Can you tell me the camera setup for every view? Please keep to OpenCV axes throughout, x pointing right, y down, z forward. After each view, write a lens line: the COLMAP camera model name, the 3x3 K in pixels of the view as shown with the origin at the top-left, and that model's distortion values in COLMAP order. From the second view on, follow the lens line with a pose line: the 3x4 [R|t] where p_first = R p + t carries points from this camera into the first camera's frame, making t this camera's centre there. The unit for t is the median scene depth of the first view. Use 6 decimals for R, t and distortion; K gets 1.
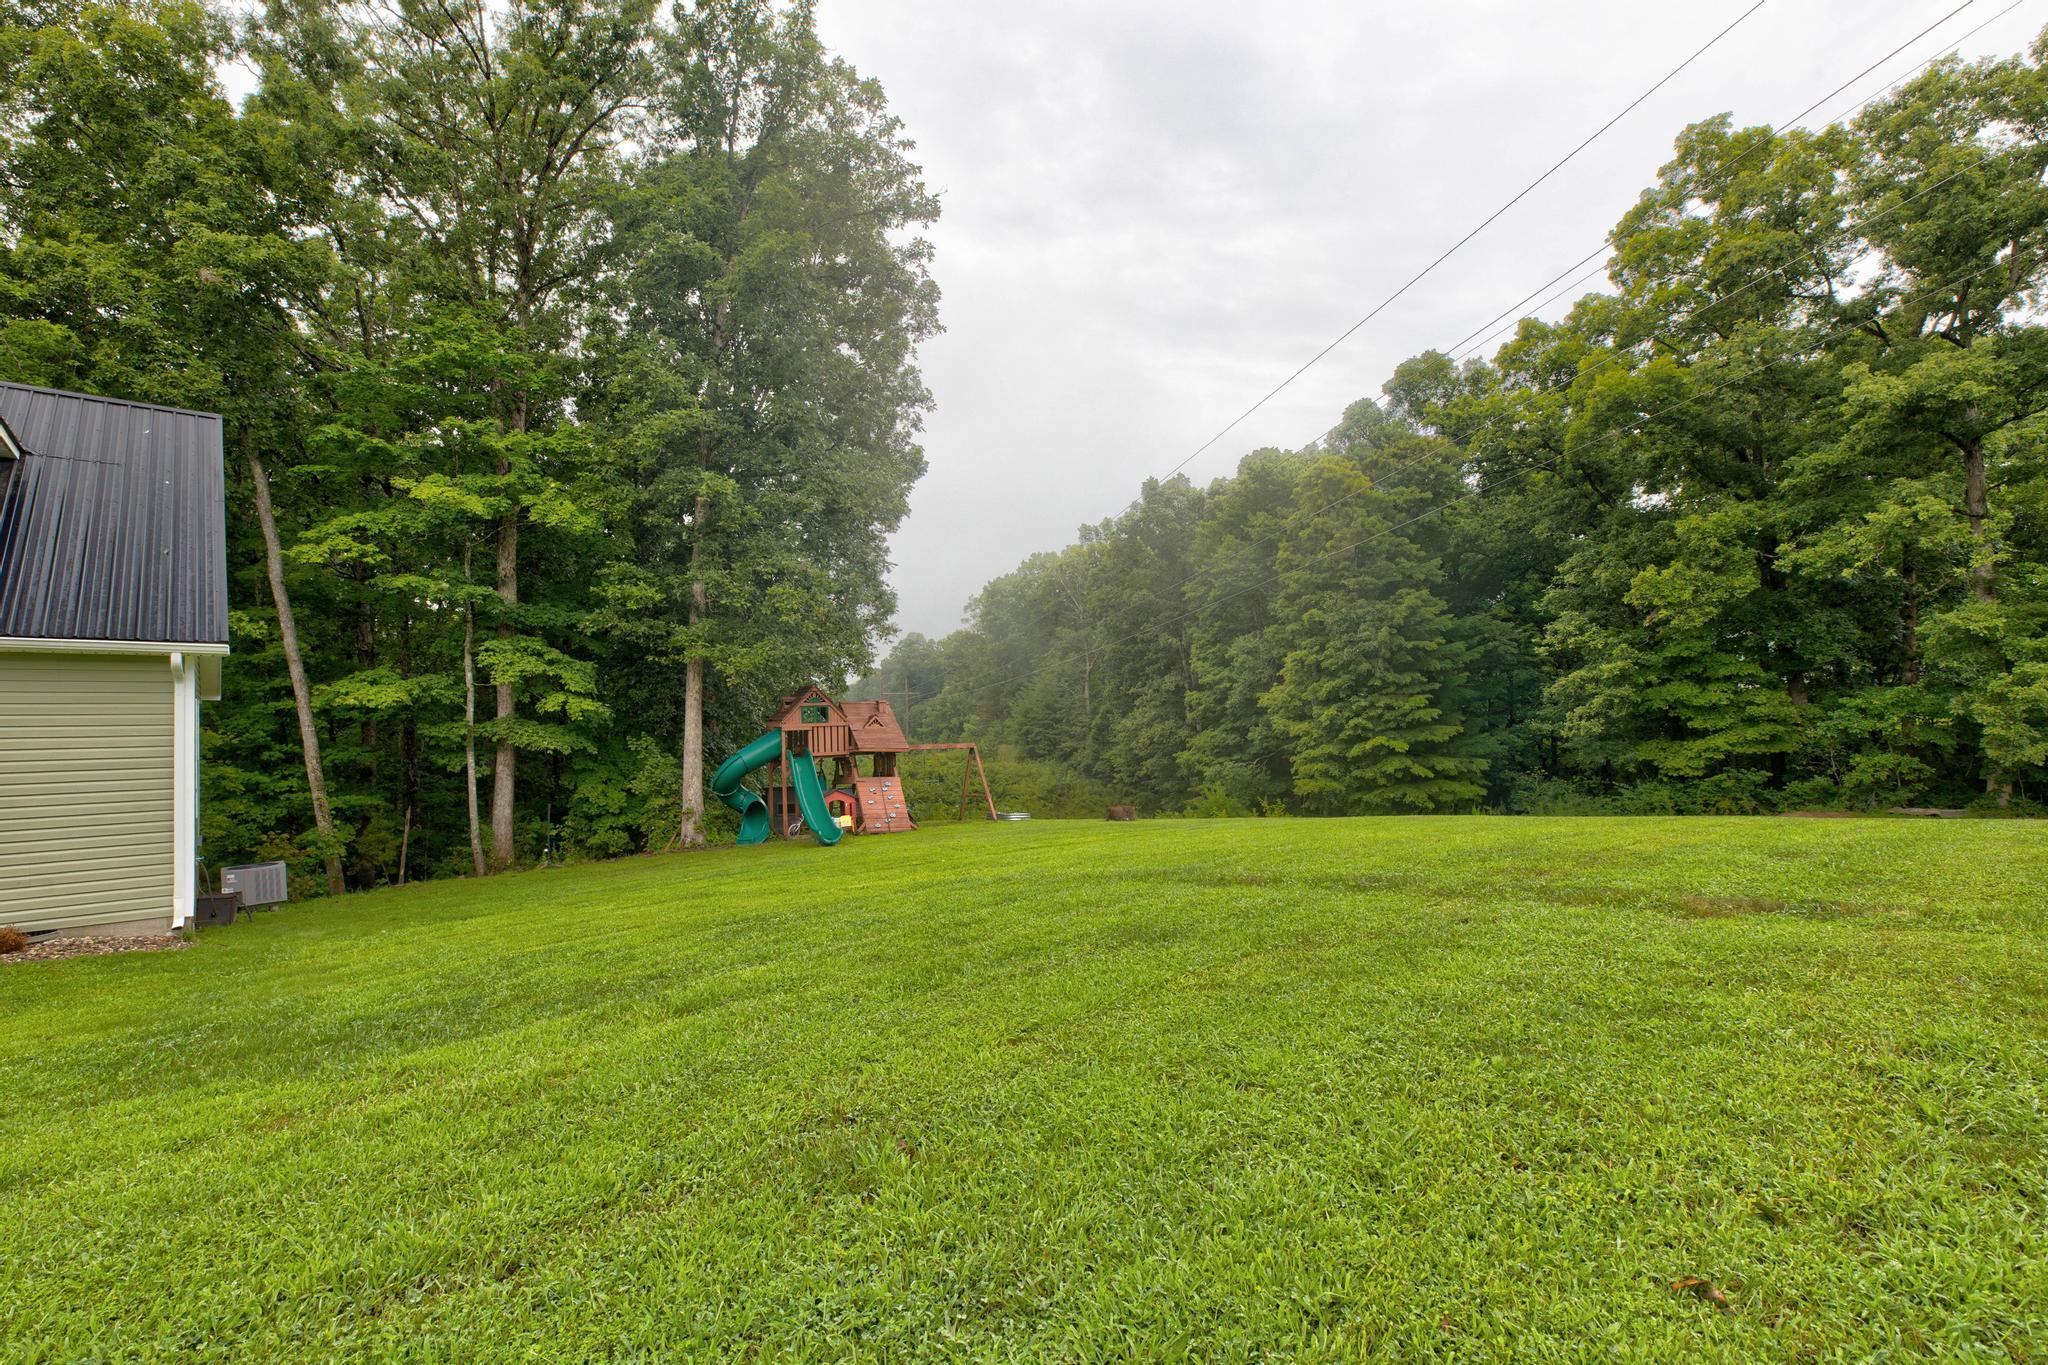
lens RADIAL K [[922.4, 0, 1011.2], [0, 922.4, 688.7], [0, 0, 1]] dist [0.006561, 0.000117]
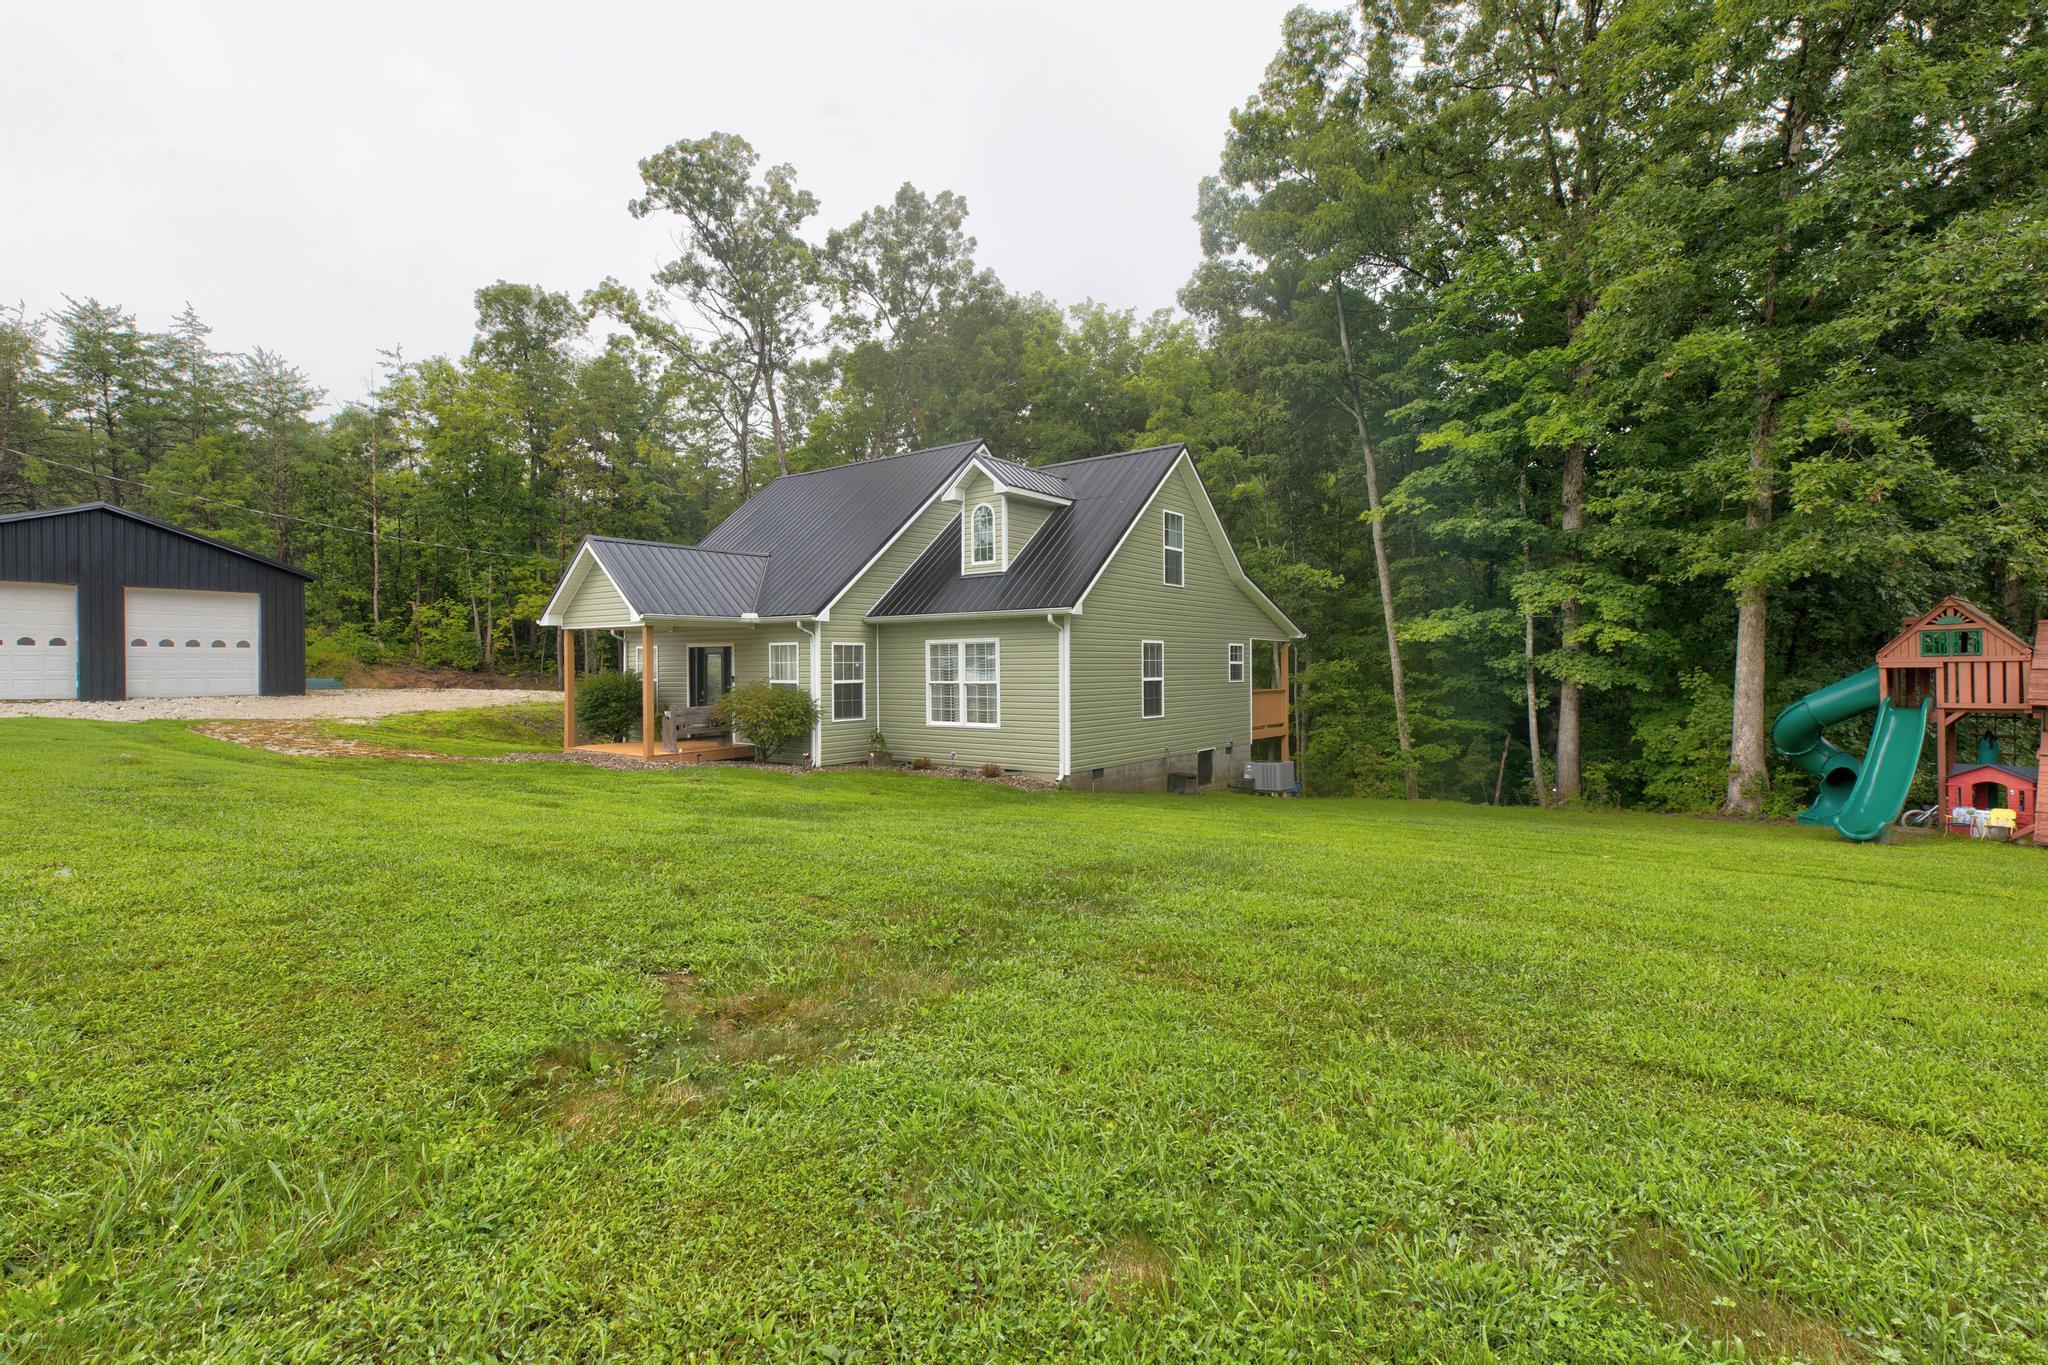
lens RADIAL K [[954.3, 0, 1011.5], [0, 954.3, 668.8], [0, 0, 1]] dist [0.001712, 0.000551]
pose [[0.179490, 0.015150, -0.983643, 0.330935], [0.037185, 0.999062, 0.022173, 0.007925], [0.983057, -0.040556, 0.178758, 0.262106]]
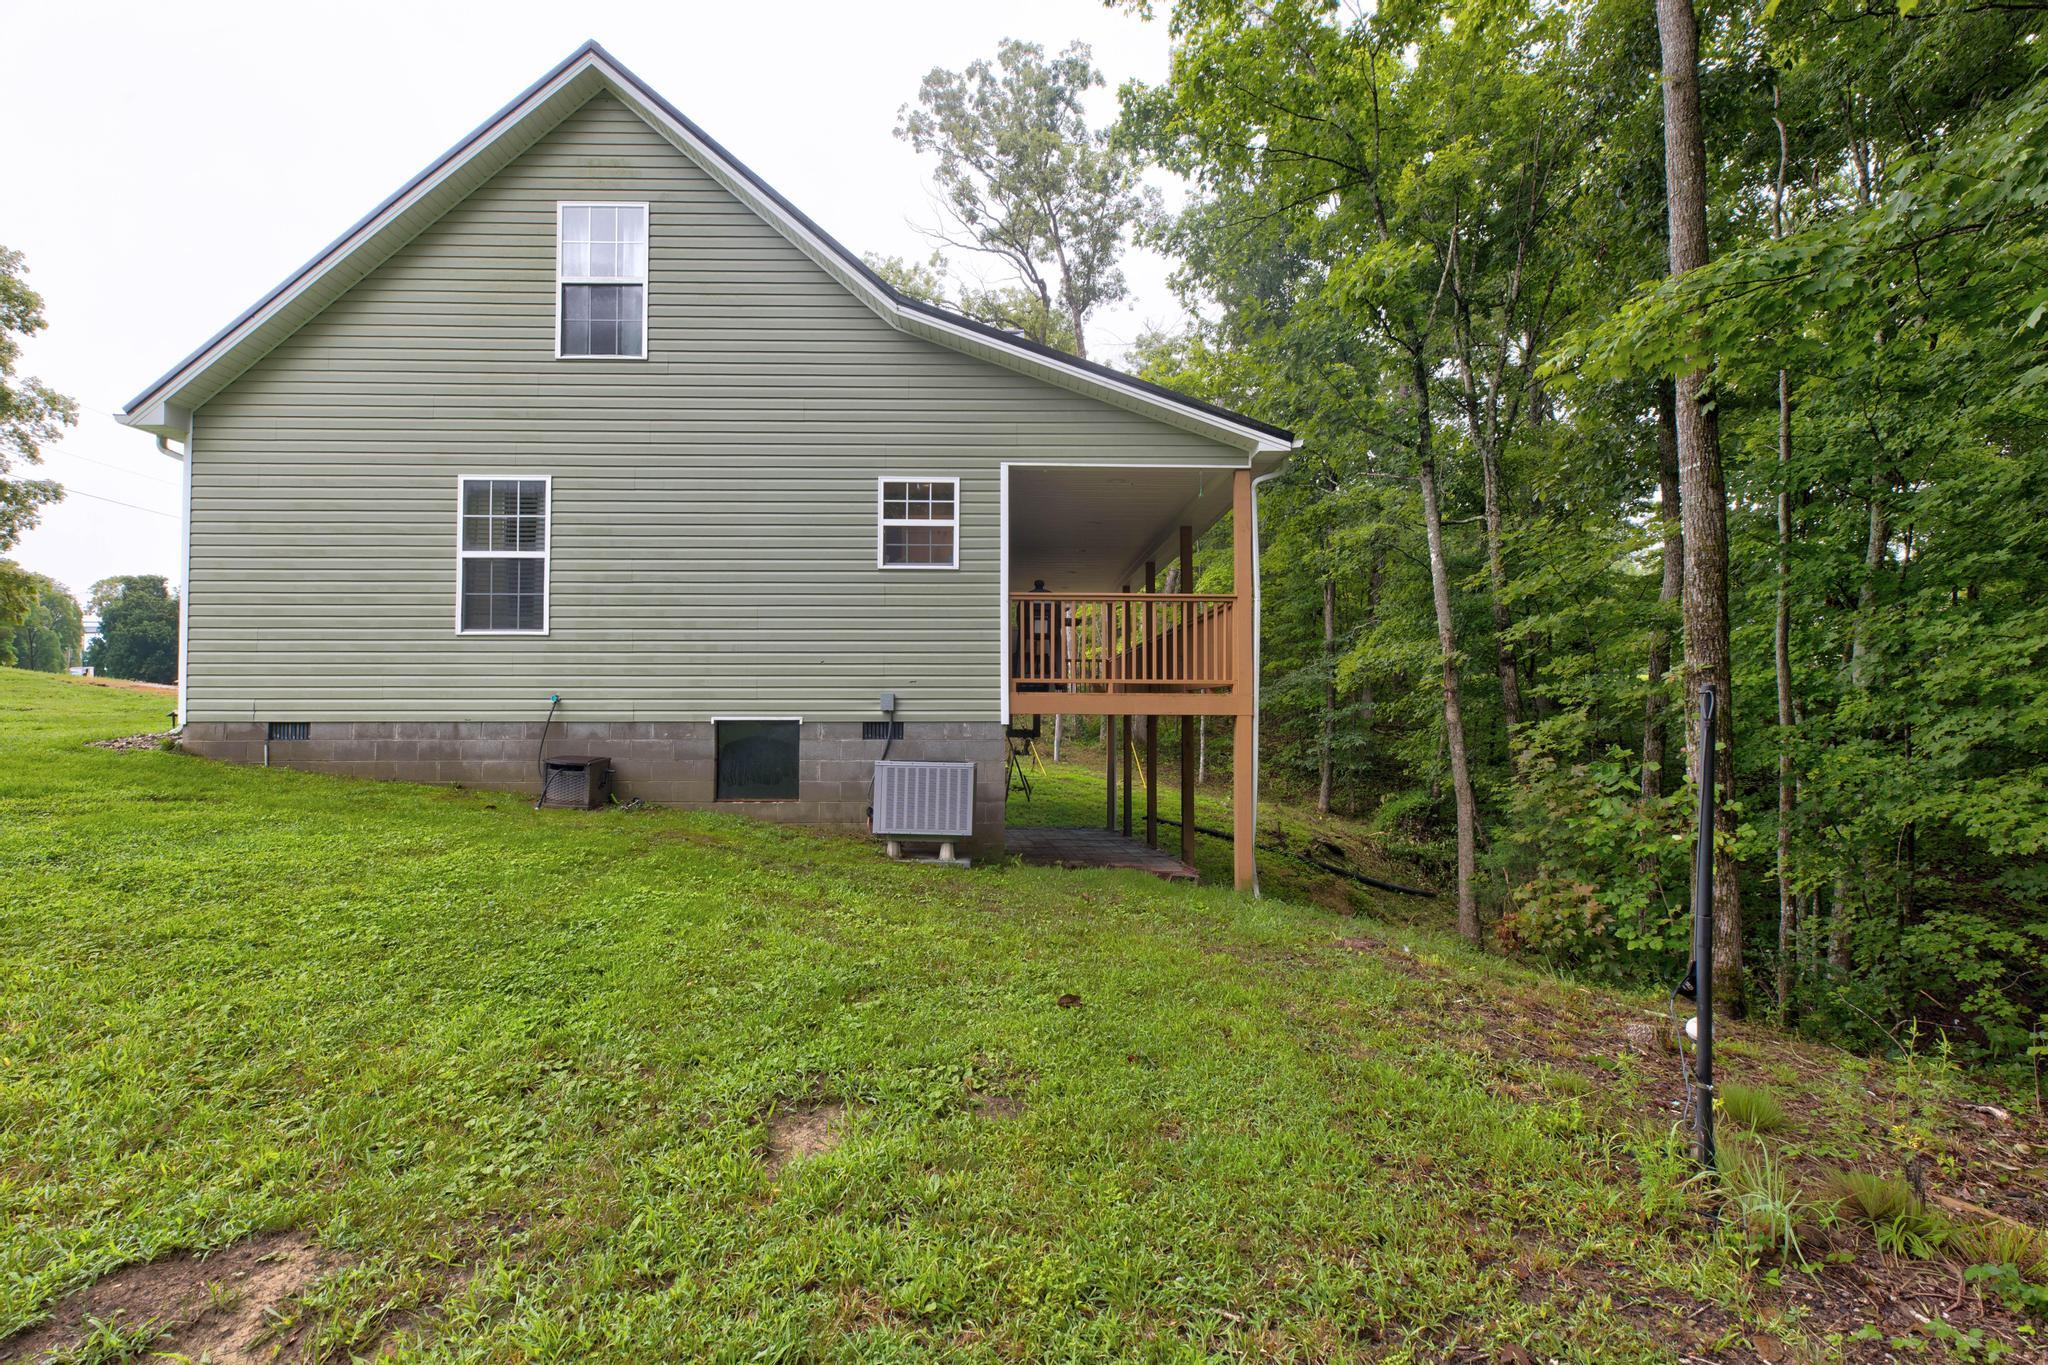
lens RADIAL K [[922.9, 0, 1015.3], [0, 922.9, 692.4], [0, 0, 1]] dist [-0.000308, 0.000132]
pose [[-0.664525, -0.005182, -0.747248, -0.318110], [0.032164, 0.998851, -0.035530, 0.118290], [0.746574, -0.047645, -0.663594, 0.945980]]
